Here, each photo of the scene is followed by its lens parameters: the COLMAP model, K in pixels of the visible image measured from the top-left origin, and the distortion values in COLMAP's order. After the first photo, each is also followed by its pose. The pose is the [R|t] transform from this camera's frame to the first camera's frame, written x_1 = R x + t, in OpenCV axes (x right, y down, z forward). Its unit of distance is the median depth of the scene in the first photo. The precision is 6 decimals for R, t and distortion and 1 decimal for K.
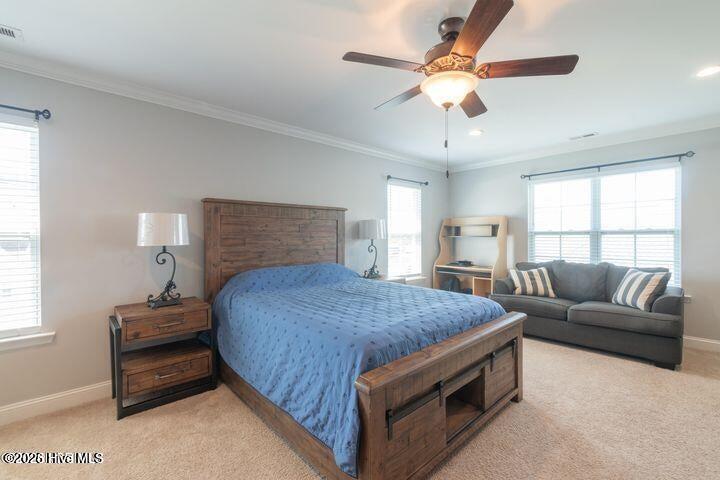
lens RADIAL K [[317.6, 0, 362.6], [0, 317.6, 239.2], [0, 0, 1]] dist [0.001454, -0.000490]
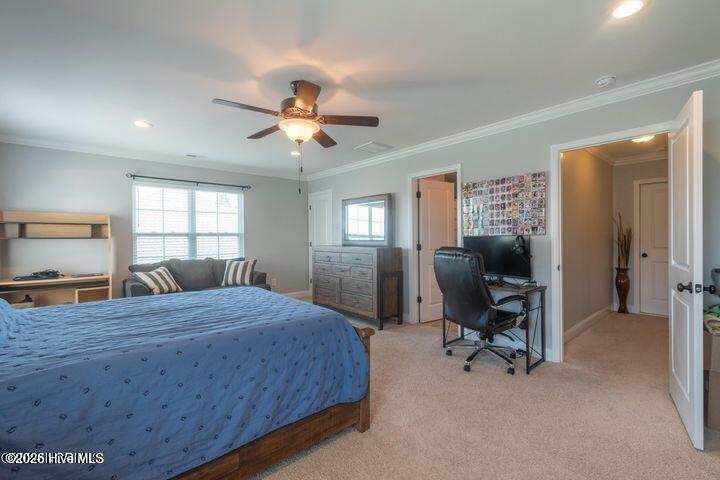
lens RADIAL K [[317.6, 0, 362.6], [0, 317.6, 239.2], [0, 0, 1]] dist [0.001454, -0.000490]
pose [[0.021115, -0.005646, 0.999761, -0.489704], [0.013598, 0.999893, 0.005360, -0.000390], [-0.999685, 0.013481, 0.021189, 0.311877]]
